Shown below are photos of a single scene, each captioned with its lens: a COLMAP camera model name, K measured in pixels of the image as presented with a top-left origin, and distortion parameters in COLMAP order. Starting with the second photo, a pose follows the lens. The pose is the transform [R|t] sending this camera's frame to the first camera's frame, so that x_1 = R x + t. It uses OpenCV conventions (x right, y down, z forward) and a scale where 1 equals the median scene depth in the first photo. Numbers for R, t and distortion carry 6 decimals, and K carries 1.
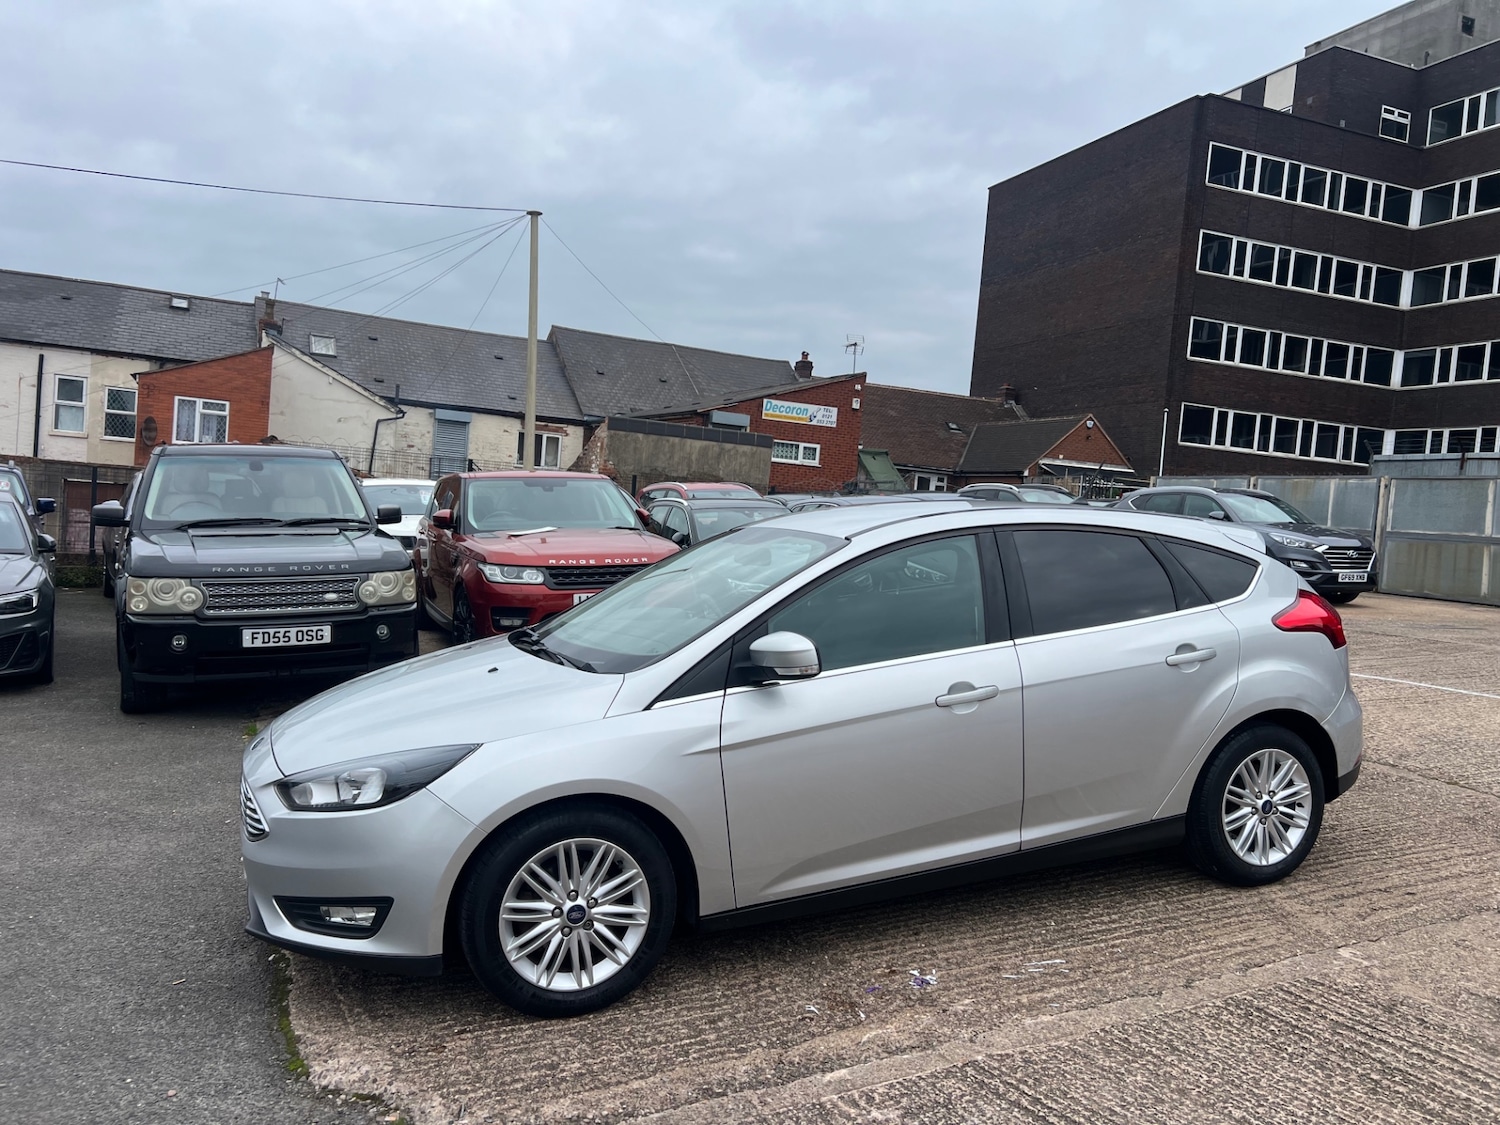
lens RADIAL K [[1126.4, 0, 752.1], [0, 1126.4, 589.7], [0, 0, 1]] dist [0.062359, -0.065883]
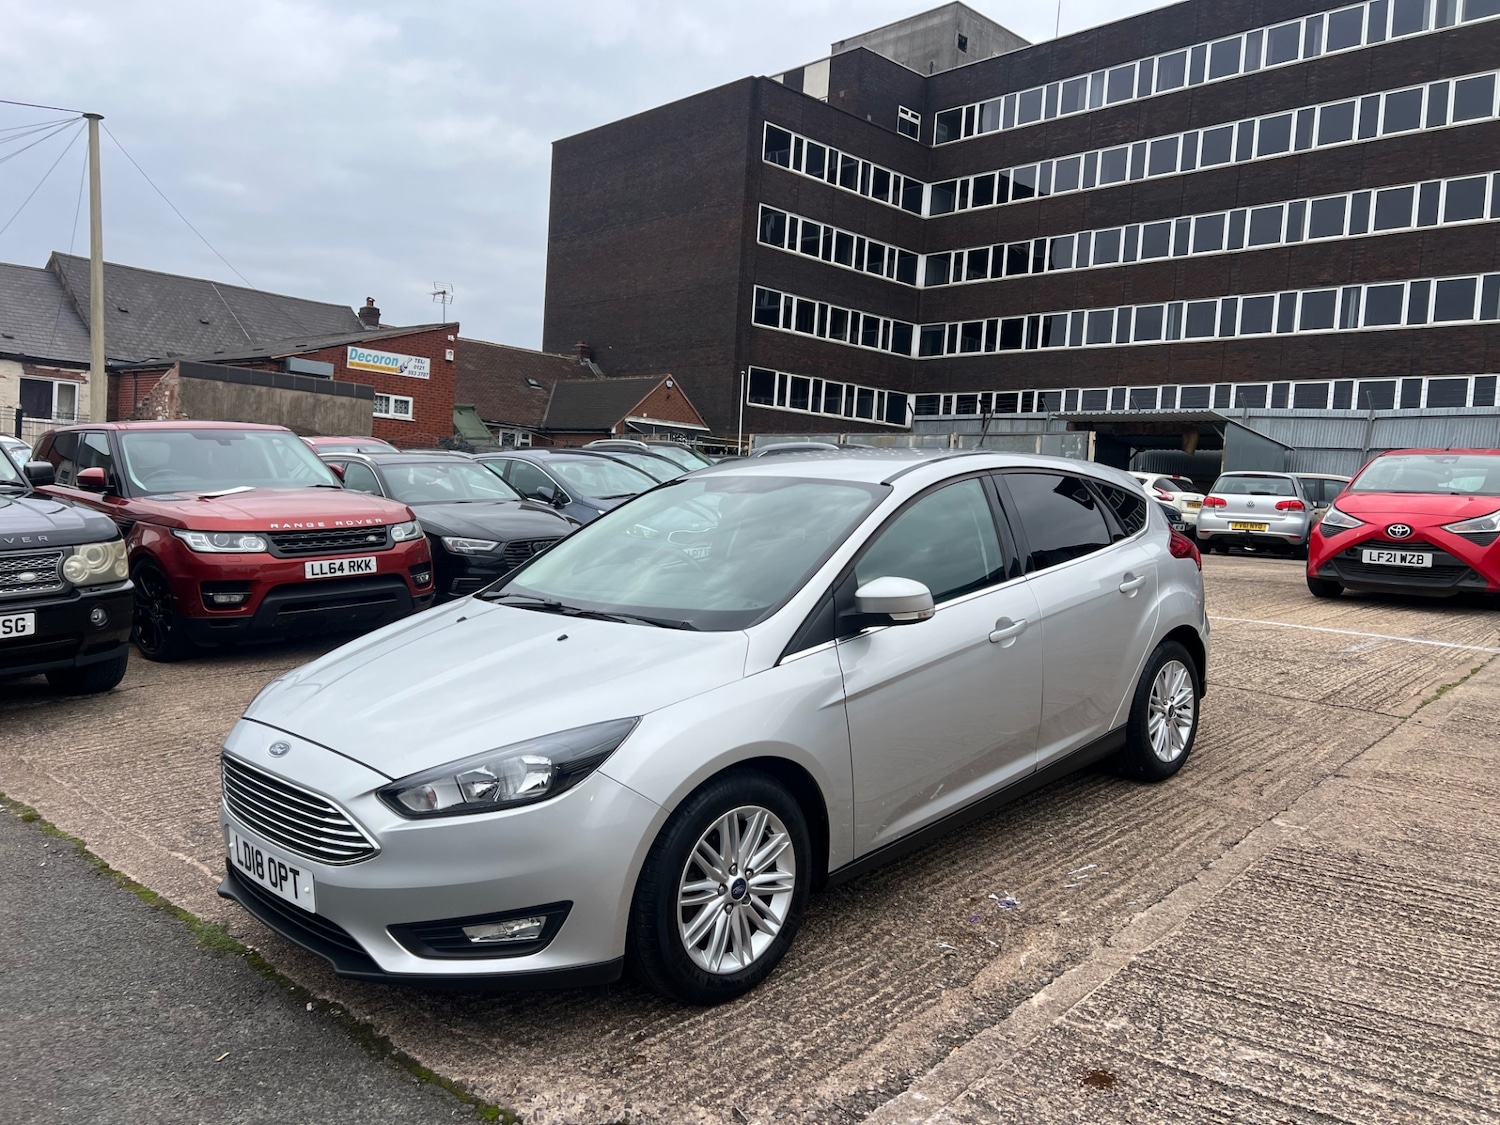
lens RADIAL K [[1126.4, 0, 763.0], [0, 1126.4, 575.2], [0, 0, 1]] dist [0.062359, -0.065883]
pose [[0.917687, -0.049208, 0.394245, -0.216979], [0.039758, 0.998693, 0.032108, -0.000095], [-0.395310, -0.013791, 0.918444, 0.062378]]
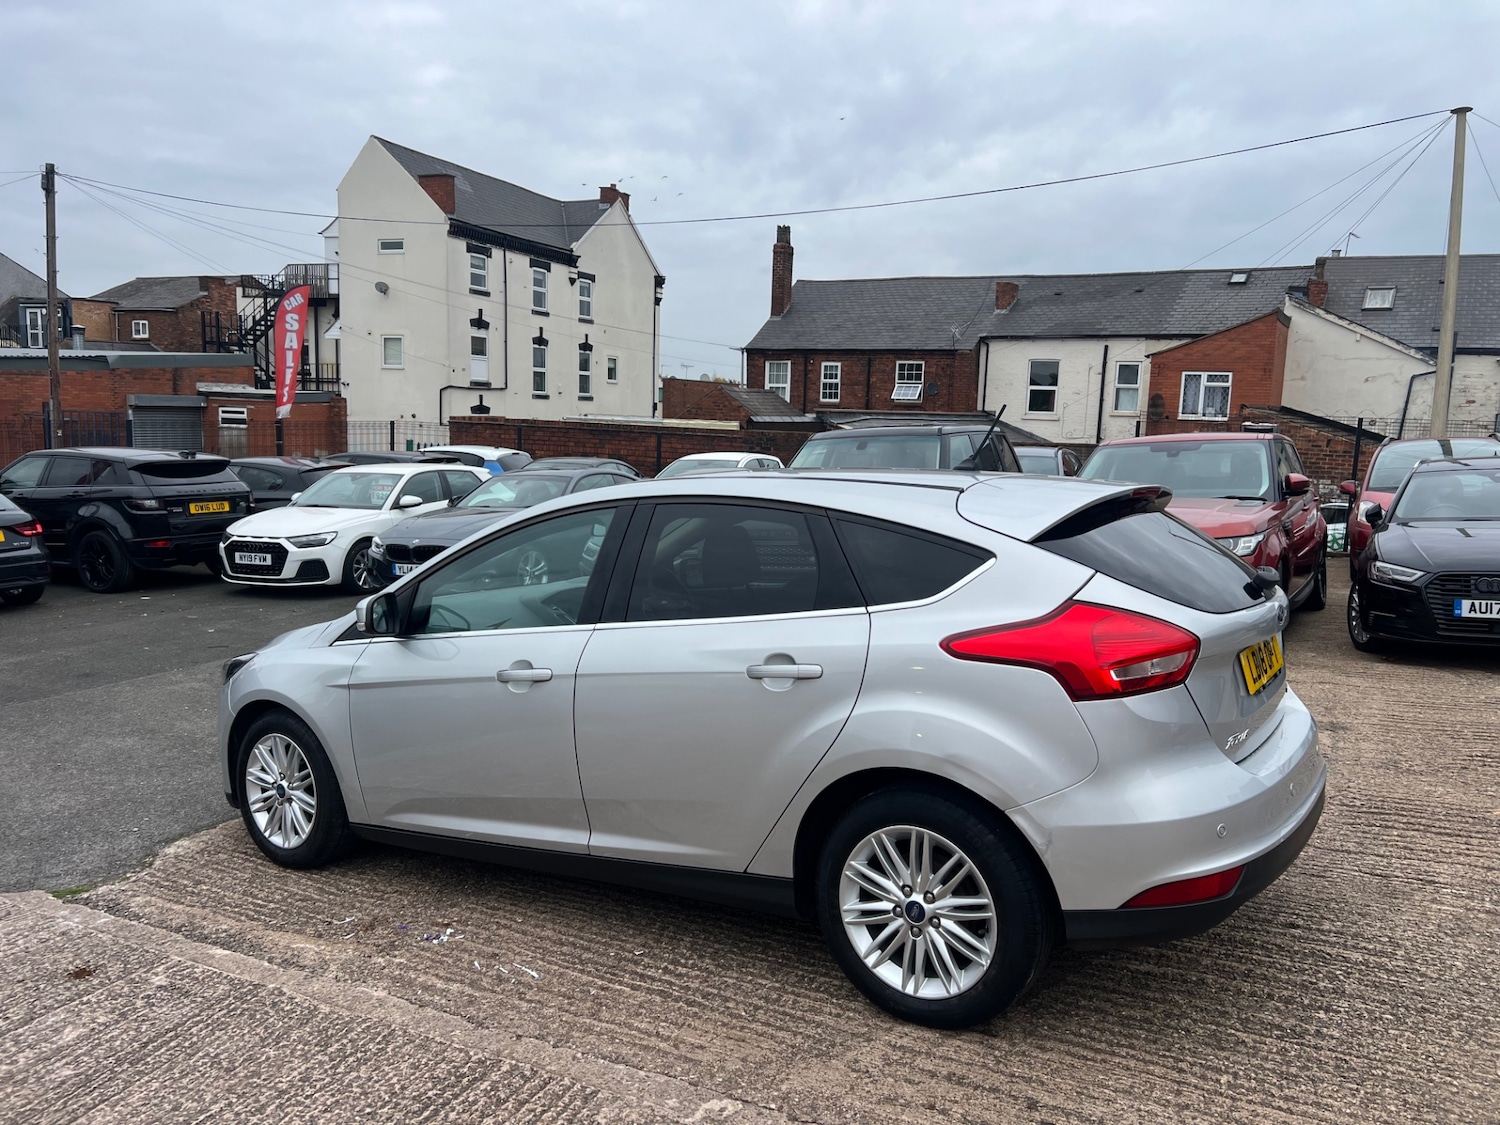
lens RADIAL K [[1126.4, 0, 757.6], [0, 1126.4, 580.7], [0, 0, 1]] dist [0.062359, -0.065883]
pose [[0.565801, 0.060748, -0.822301, 0.547526], [-0.044891, 0.998073, 0.042845, -0.018193], [0.823319, 0.012672, 0.567437, 0.309629]]
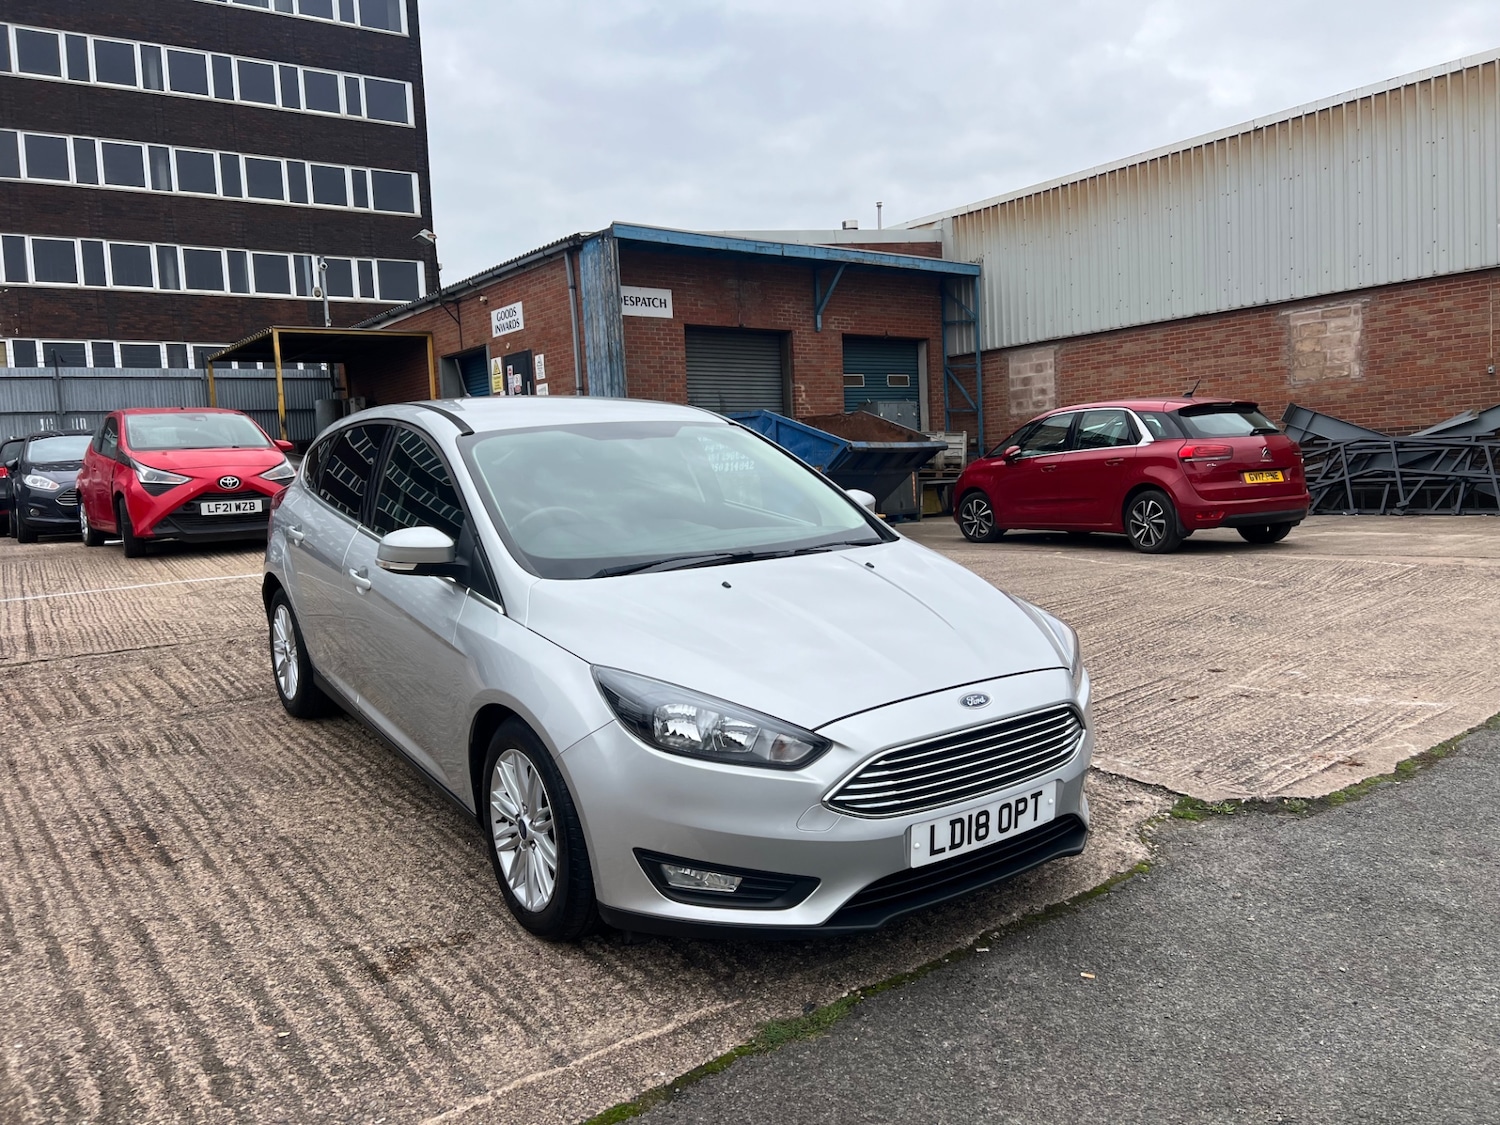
lens RADIAL K [[1126.4, 0, 760.2], [0, 1126.4, 574.3], [0, 0, 1]] dist [0.062359, -0.065883]
pose [[-0.231306, -0.148252, 0.961519, -0.567609], [0.101039, 0.979316, 0.175302, -0.049691], [-0.967620, 0.137699, -0.211543, 0.649980]]
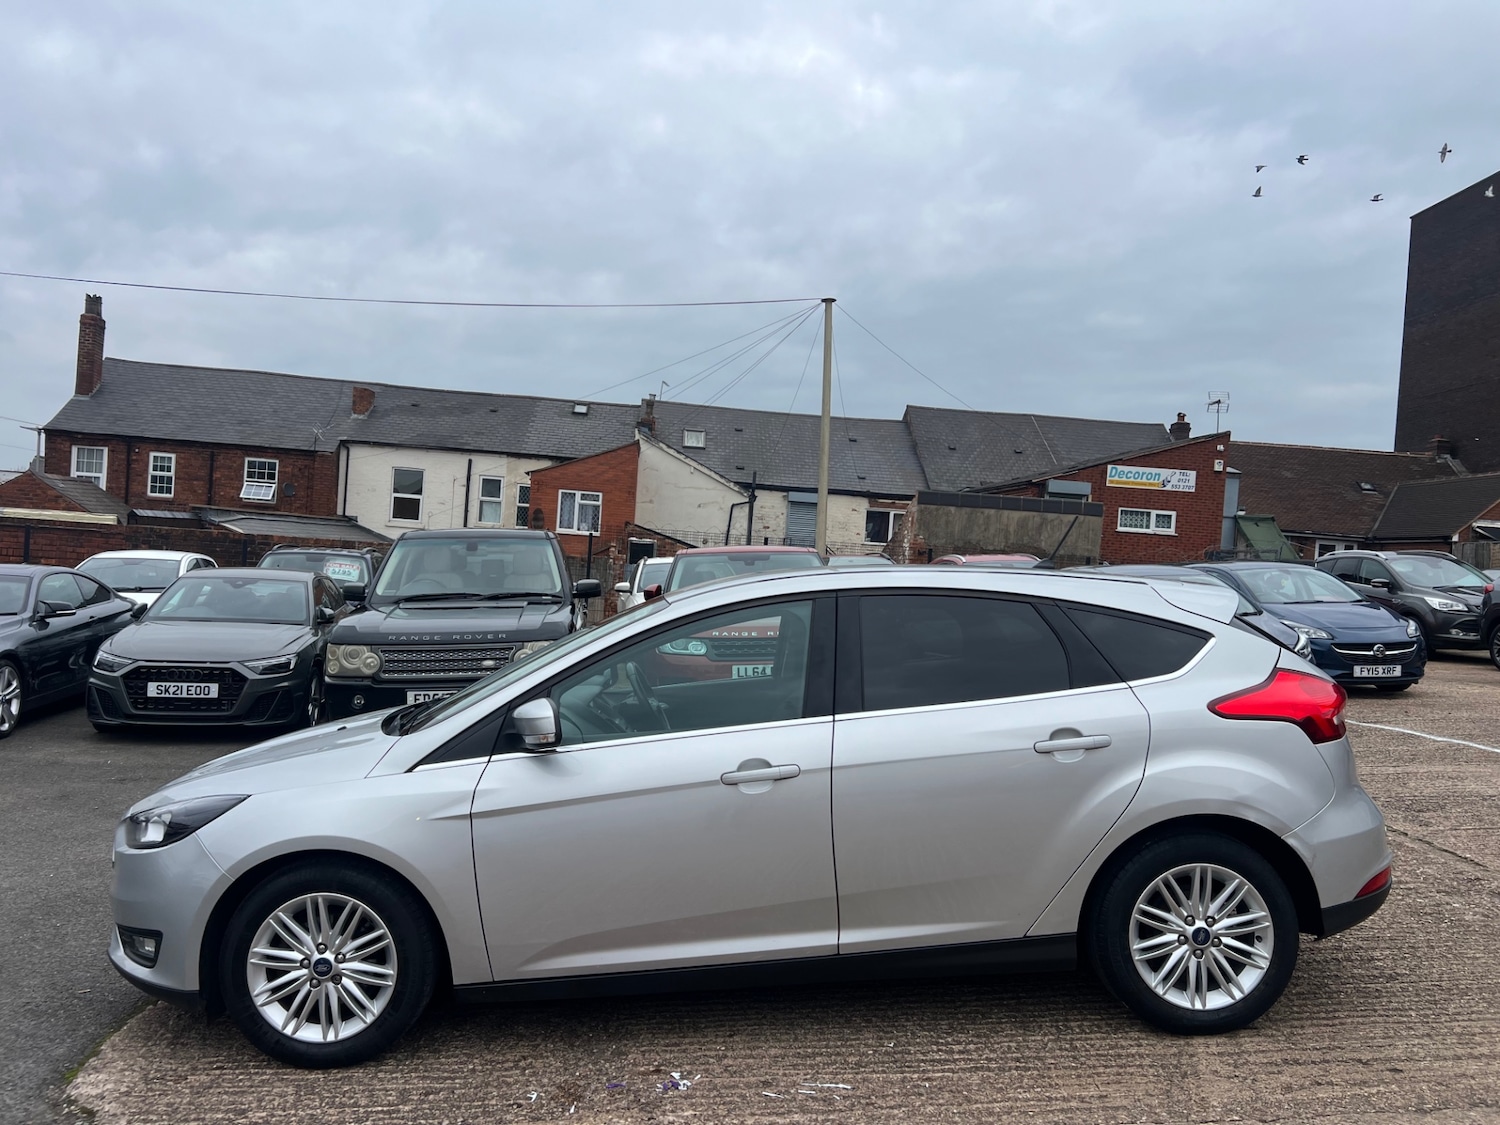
lens RADIAL K [[1126.4, 0, 741.5], [0, 1126.4, 590.1], [0, 0, 1]] dist [0.062359, -0.065883]
pose [[0.934077, -0.007242, -0.356998, 0.253680], [-0.016888, 0.997780, -0.064426, 0.001767], [0.356672, 0.066207, 0.931881, 0.064951]]
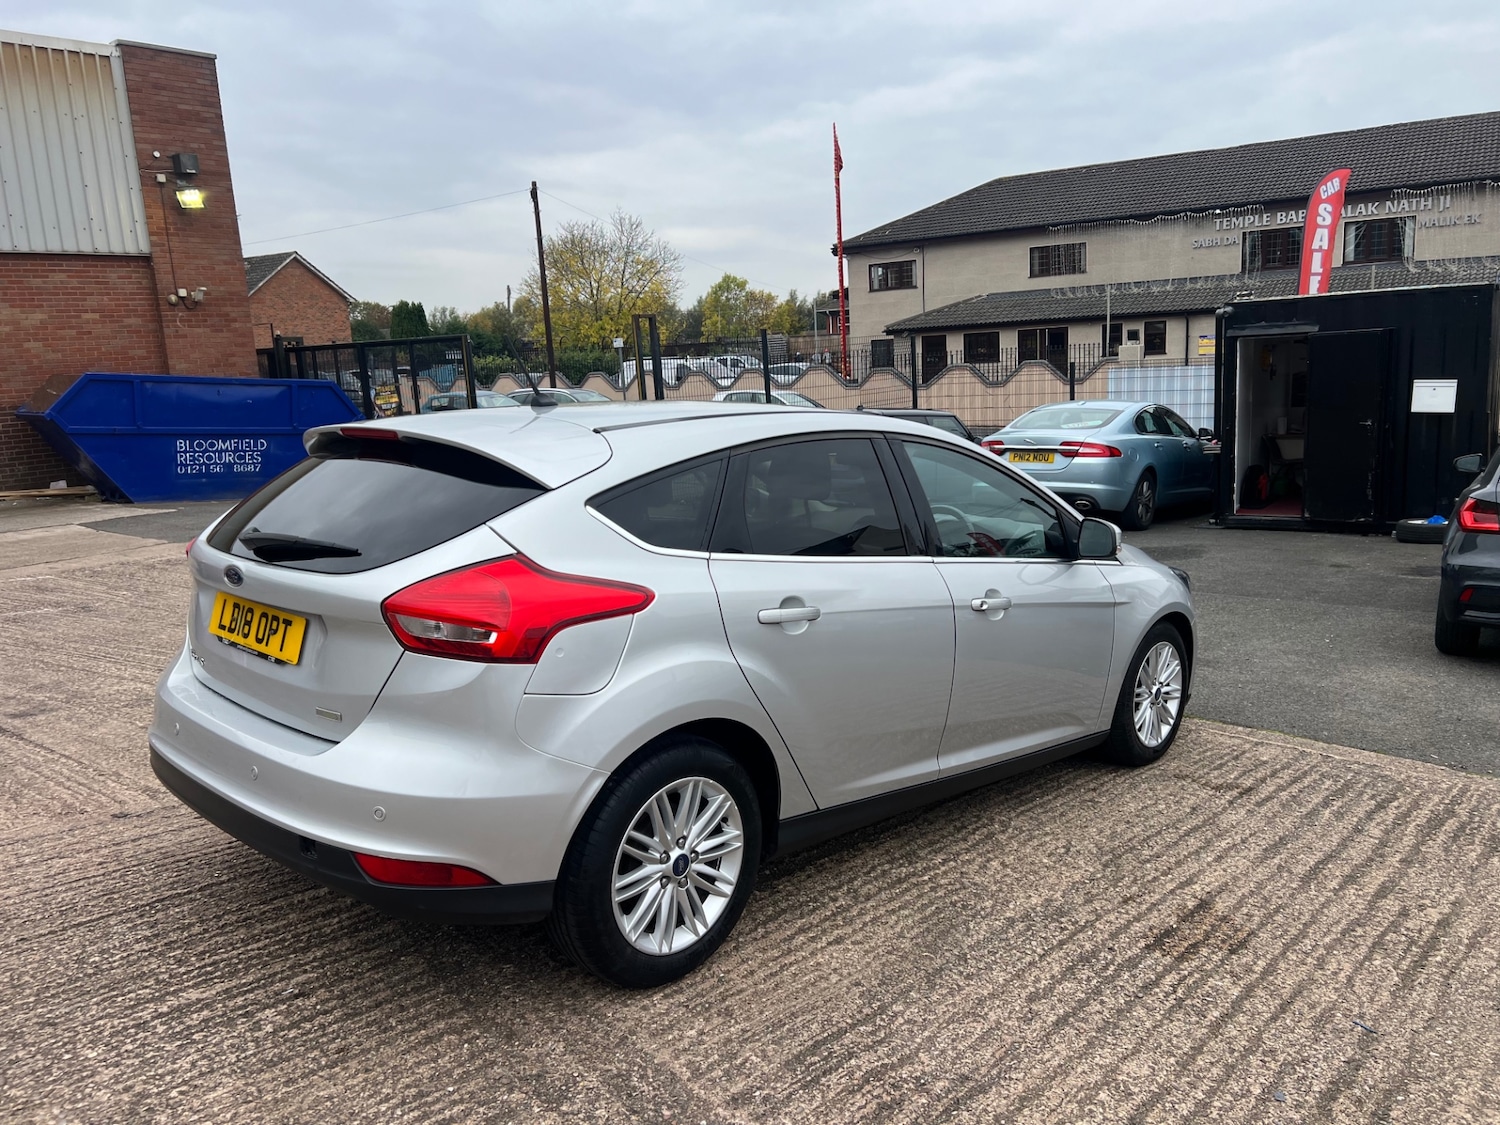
lens RADIAL K [[1126.4, 0, 759.4], [0, 1126.4, 573.6], [0, 0, 1]] dist [0.062359, -0.065883]
pose [[-0.915045, 0.045373, -0.400791, 0.300244], [-0.050715, 0.972825, 0.225918, -0.091720], [0.400151, 0.227051, -0.887878, 1.121334]]
